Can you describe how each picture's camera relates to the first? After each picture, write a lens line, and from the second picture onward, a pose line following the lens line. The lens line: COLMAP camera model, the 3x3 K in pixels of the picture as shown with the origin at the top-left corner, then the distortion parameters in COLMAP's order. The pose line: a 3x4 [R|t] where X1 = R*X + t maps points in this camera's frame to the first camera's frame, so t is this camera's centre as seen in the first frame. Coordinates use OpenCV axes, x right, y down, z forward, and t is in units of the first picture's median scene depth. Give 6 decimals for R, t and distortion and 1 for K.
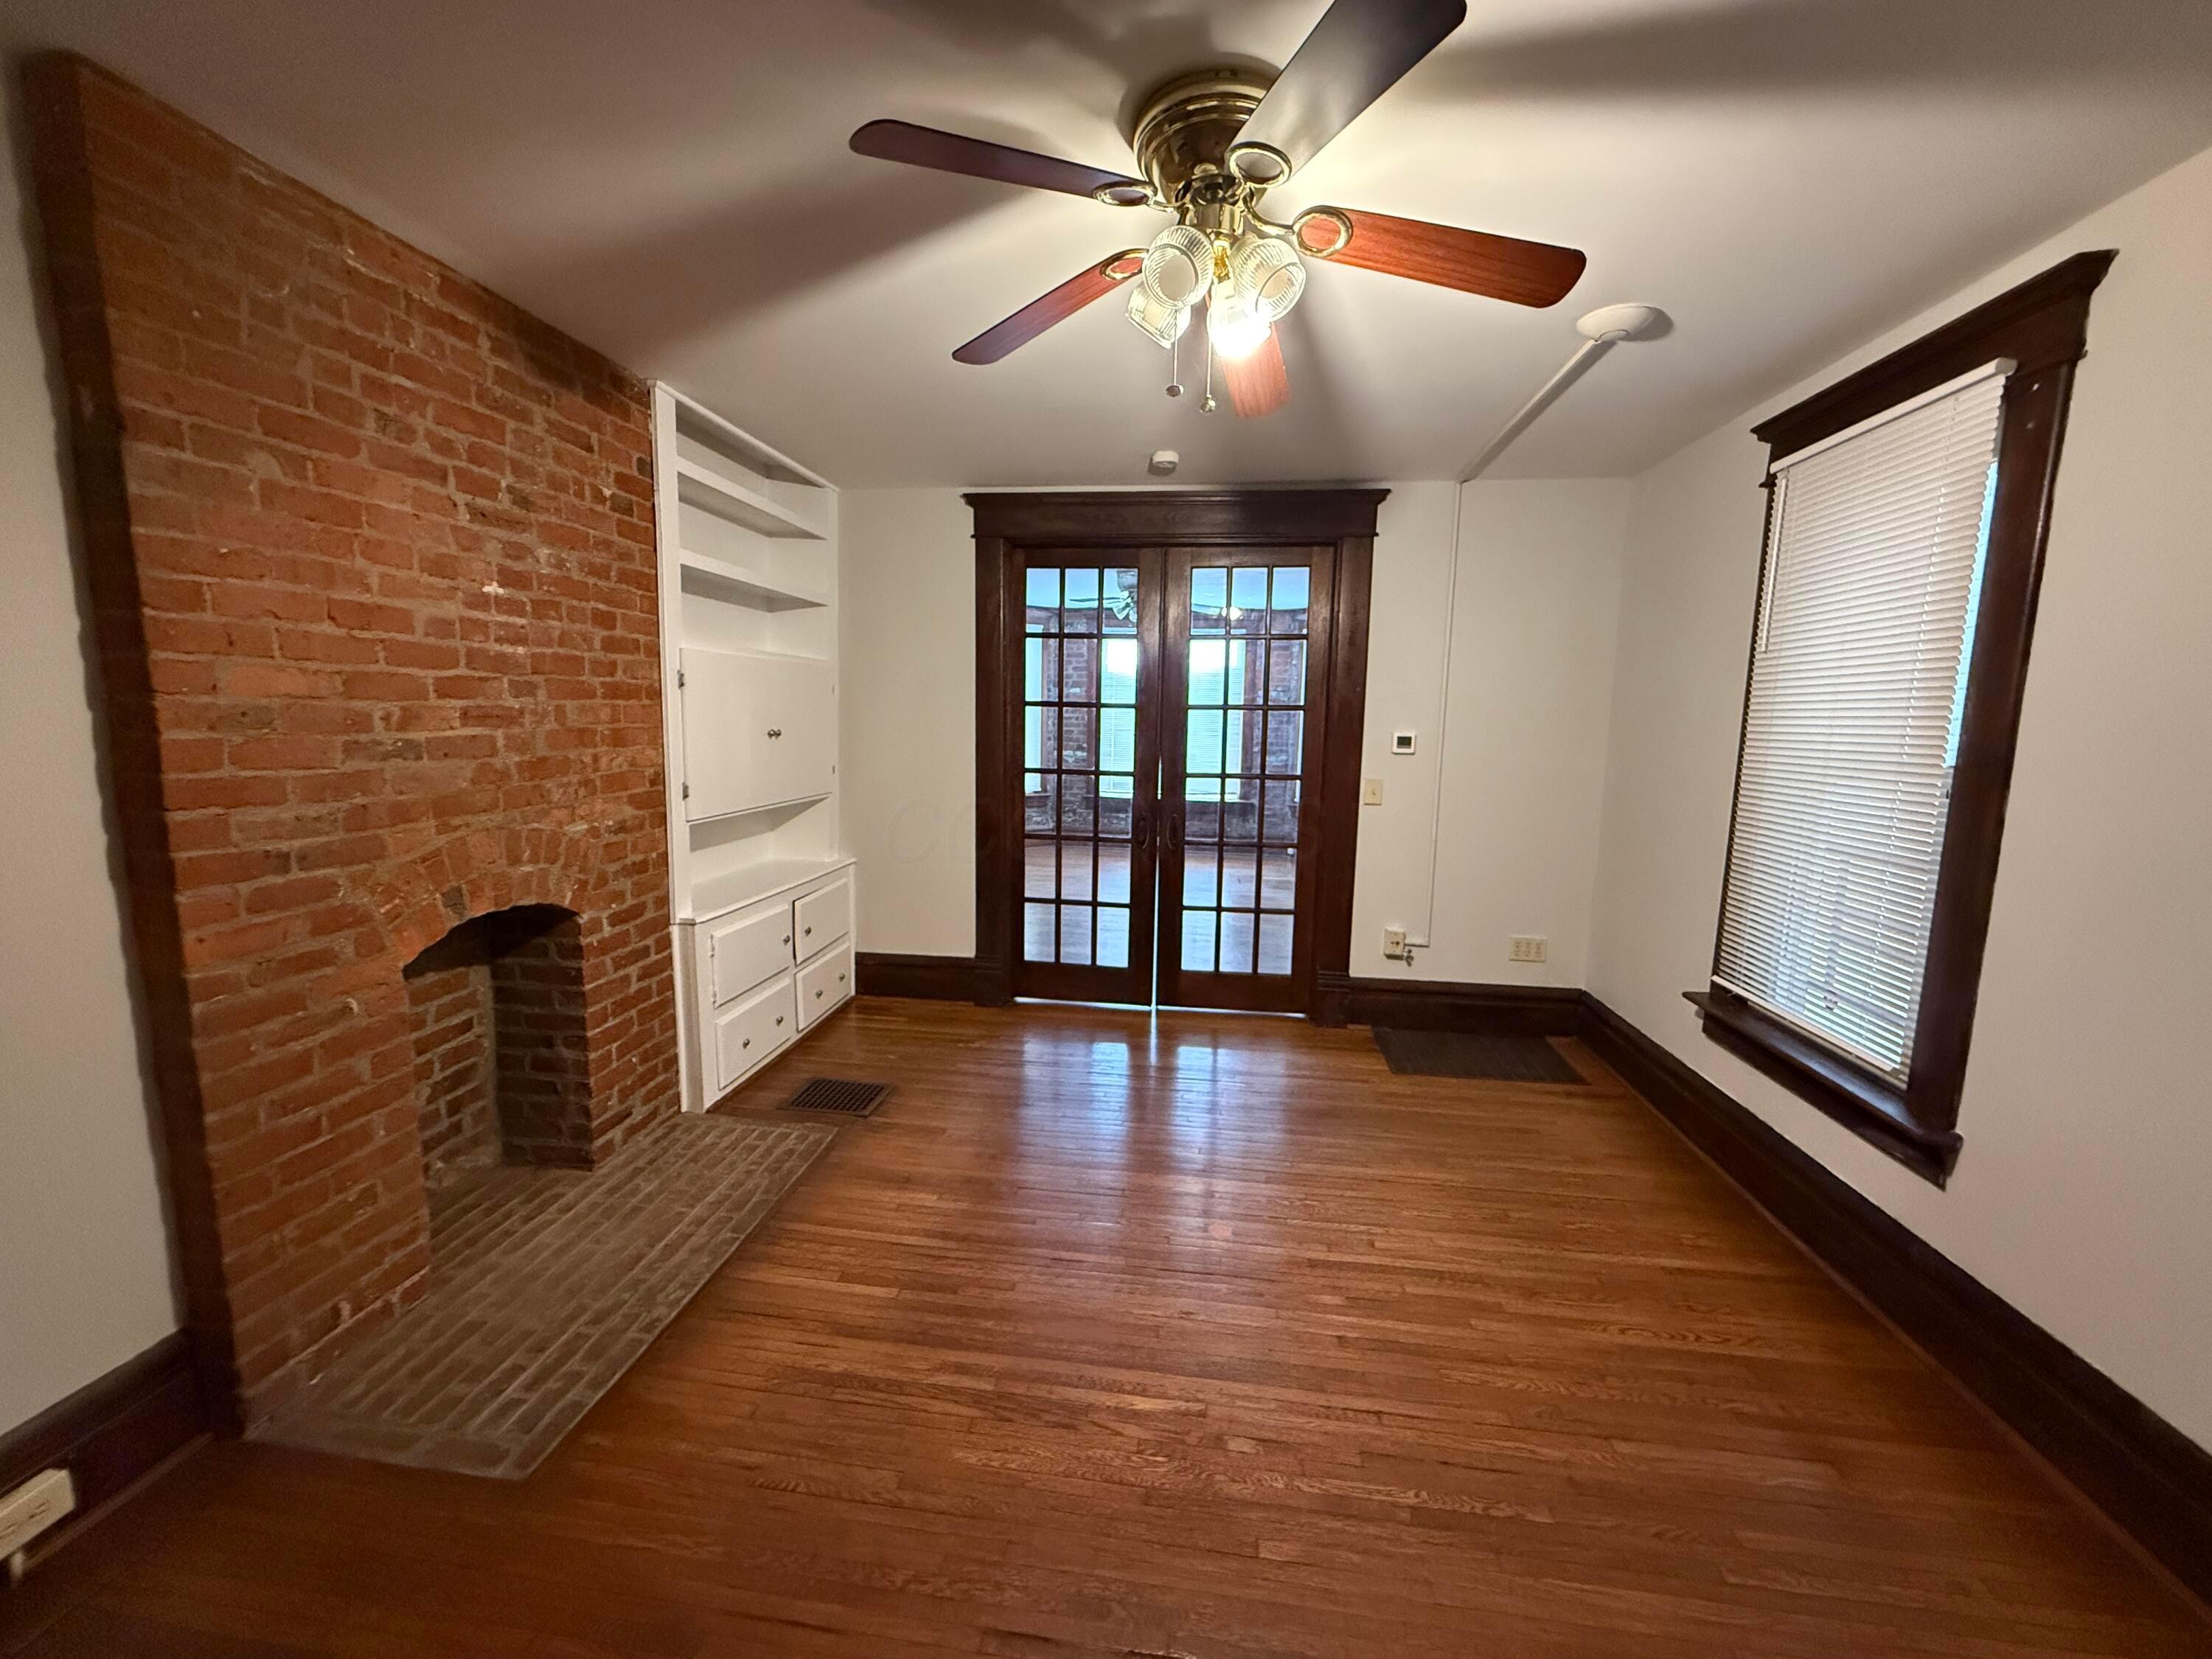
lens RADIAL K [[878.1, 0, 1087.6], [0, 878.1, 830.5], [0, 0, 1]] dist [-0.001272, 0.000428]
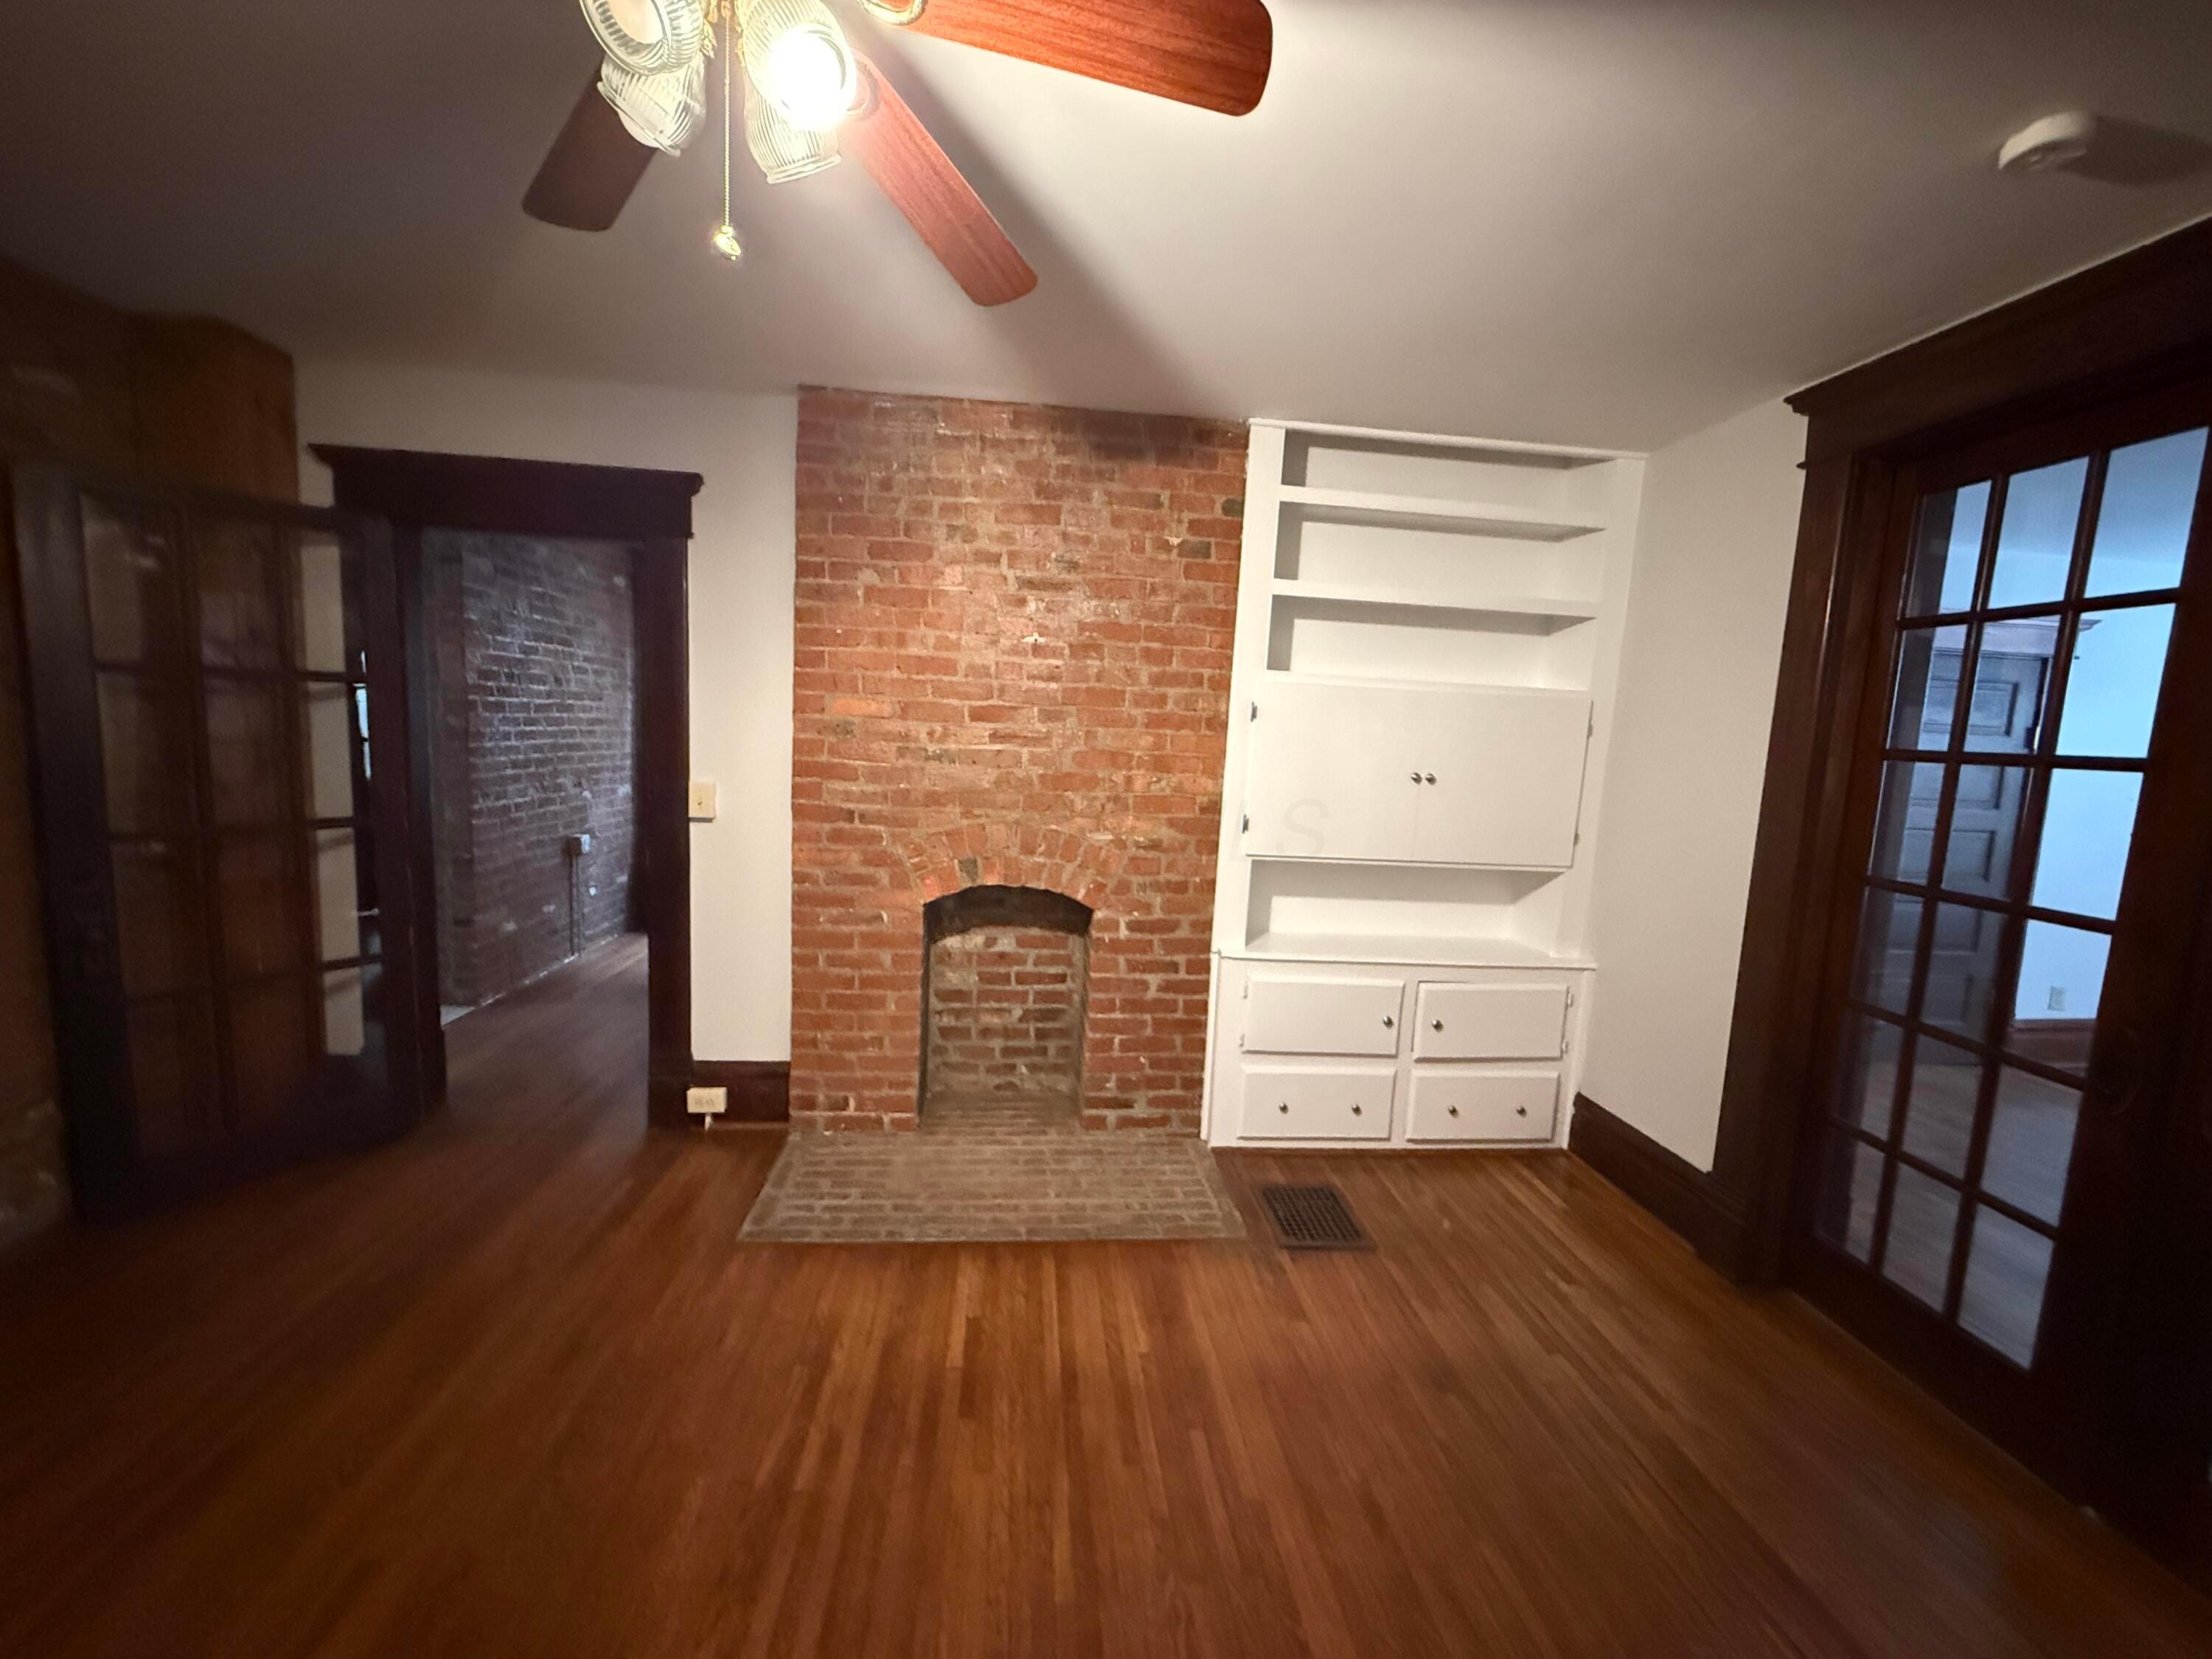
lens RADIAL K [[878.1, 0, 1115.1], [0, 878.1, 835.6], [0, 0, 1]] dist [-0.001272, 0.000428]
pose [[0.241388, 0.108868, -0.964303, 0.565869], [-0.176489, 0.982041, 0.066691, -0.088776], [0.954245, 0.154090, 0.256267, 0.747730]]
